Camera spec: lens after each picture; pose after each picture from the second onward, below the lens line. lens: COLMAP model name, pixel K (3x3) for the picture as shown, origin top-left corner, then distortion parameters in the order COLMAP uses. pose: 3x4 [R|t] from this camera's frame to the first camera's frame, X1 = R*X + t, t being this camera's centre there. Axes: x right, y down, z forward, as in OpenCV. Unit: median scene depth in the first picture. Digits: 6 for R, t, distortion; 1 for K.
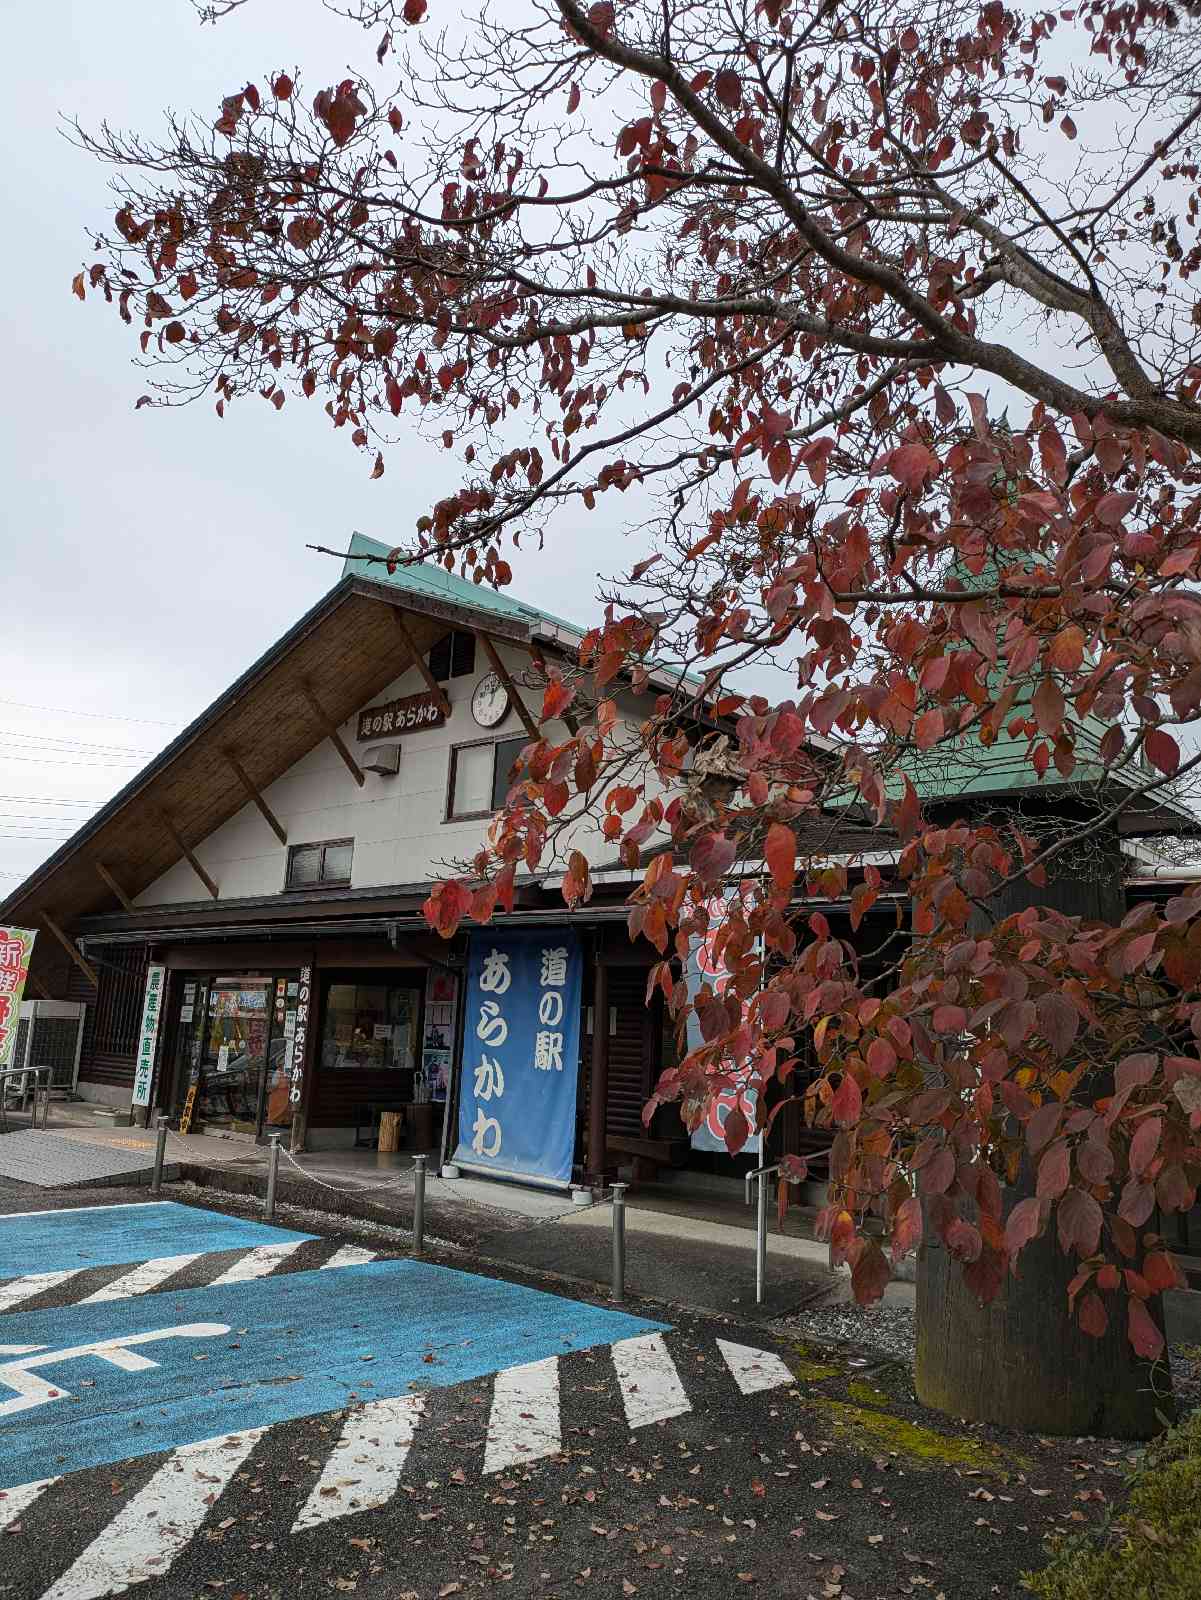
lens RADIAL K [[1180.1, 0, 566.8], [0, 1180.1, 794.7], [0, 0, 1]] dist [0.111473, -0.214379]
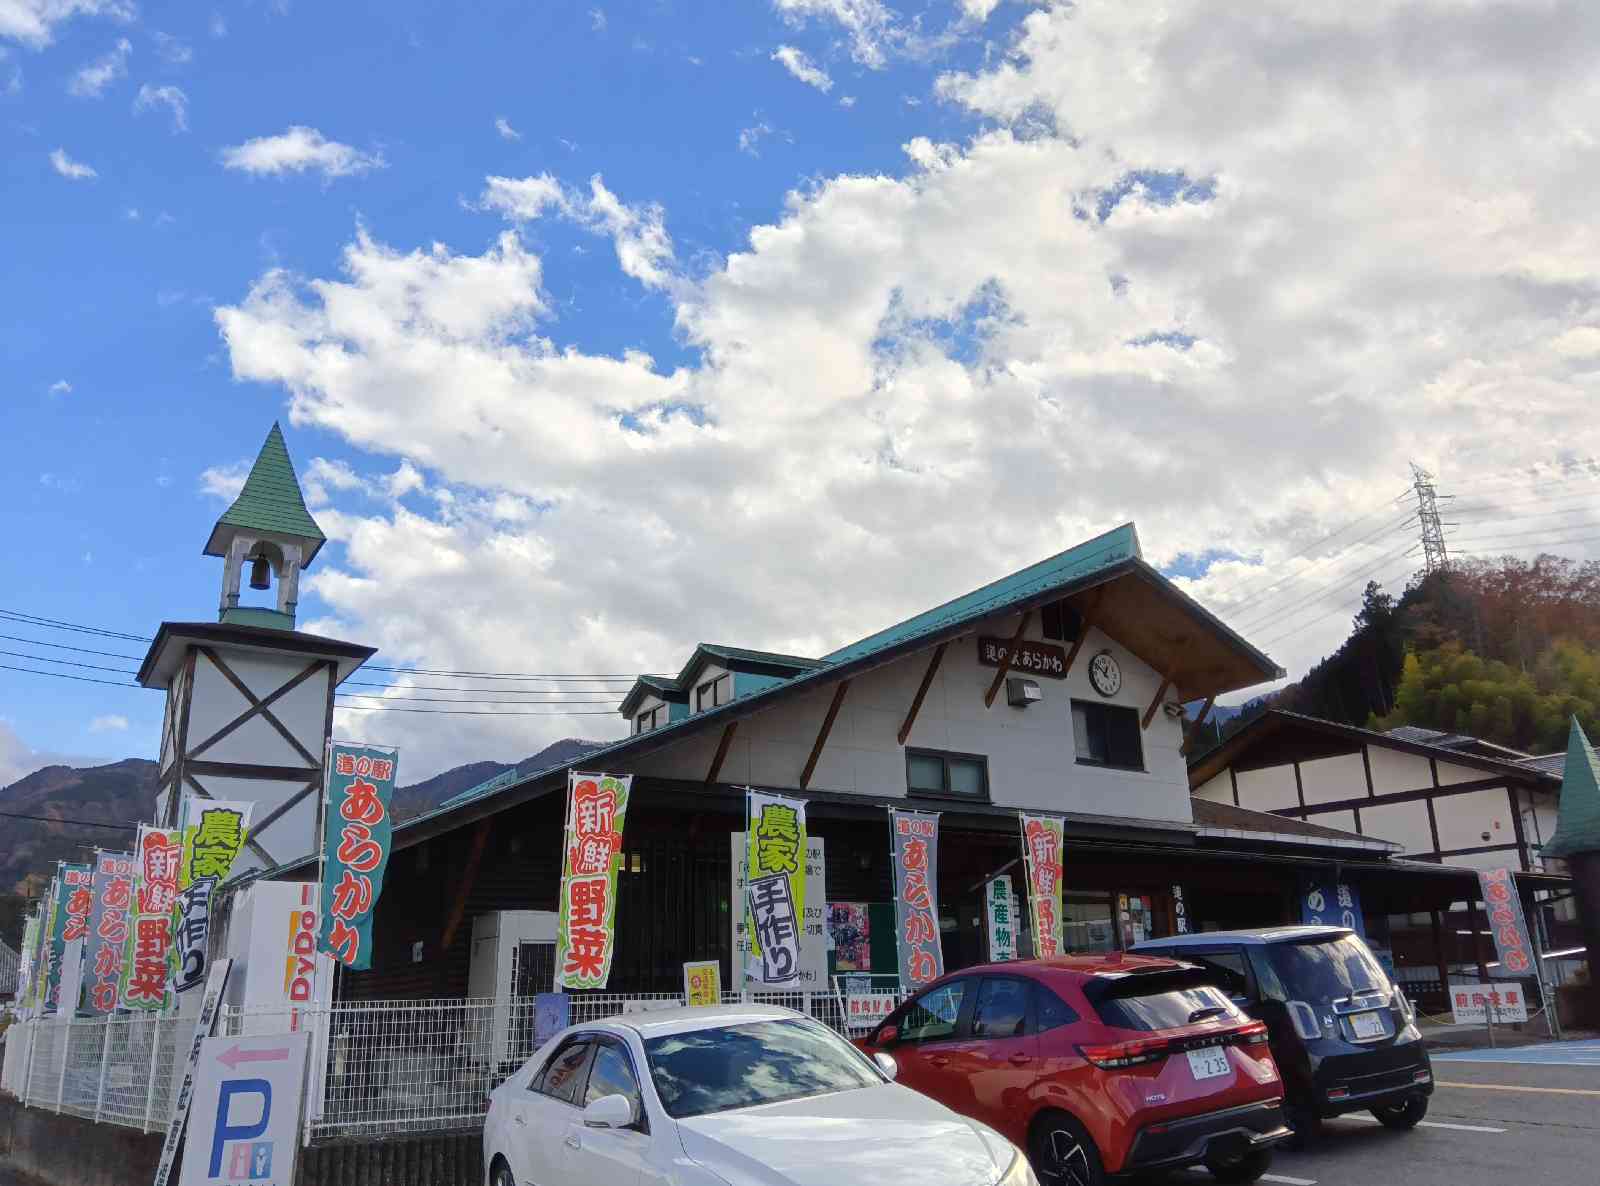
lens RADIAL K [[1417.2, 0, 802.7], [0, 1417.2, 490.3], [0, 0, 1]] dist [-0.008965, -0.007014]
pose [[0.175177, 0.281103, 0.943554, -1.629563], [-0.177501, 0.951687, -0.250572, 0.173816], [-0.968404, -0.123587, 0.216609, 1.010847]]
